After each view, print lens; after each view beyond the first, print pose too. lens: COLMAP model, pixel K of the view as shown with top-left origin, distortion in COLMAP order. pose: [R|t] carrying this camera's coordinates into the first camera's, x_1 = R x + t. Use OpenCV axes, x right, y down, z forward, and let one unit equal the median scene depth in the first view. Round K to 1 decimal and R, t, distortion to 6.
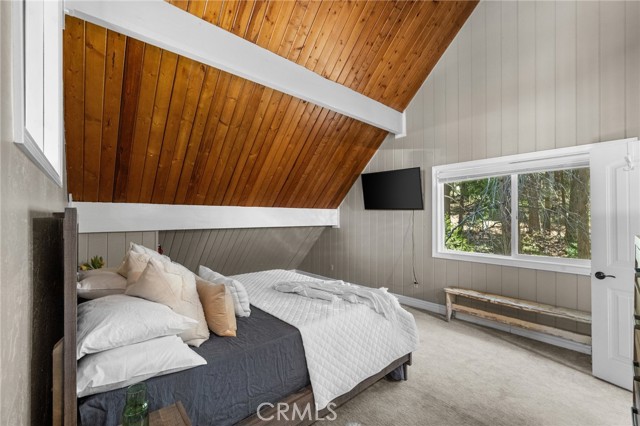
lens RADIAL K [[256.6, 0, 319.9], [0, 256.6, 214.7], [0, 0, 1]] dist [0.003227, -0.000887]
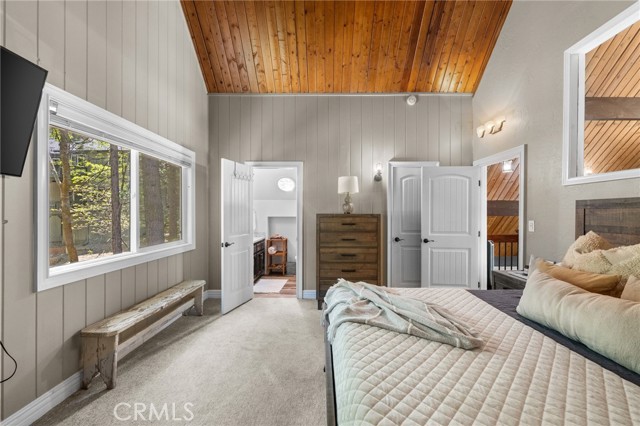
lens RADIAL K [[256.6, 0, 319.6], [0, 256.6, 213.2], [0, 0, 1]] dist [0.003227, -0.000887]
pose [[-0.729870, -0.005159, 0.683566, -0.244217], [-0.007481, 0.999972, -0.000441, 0.040049], [-0.683545, -0.005436, -0.729888, 1.286643]]
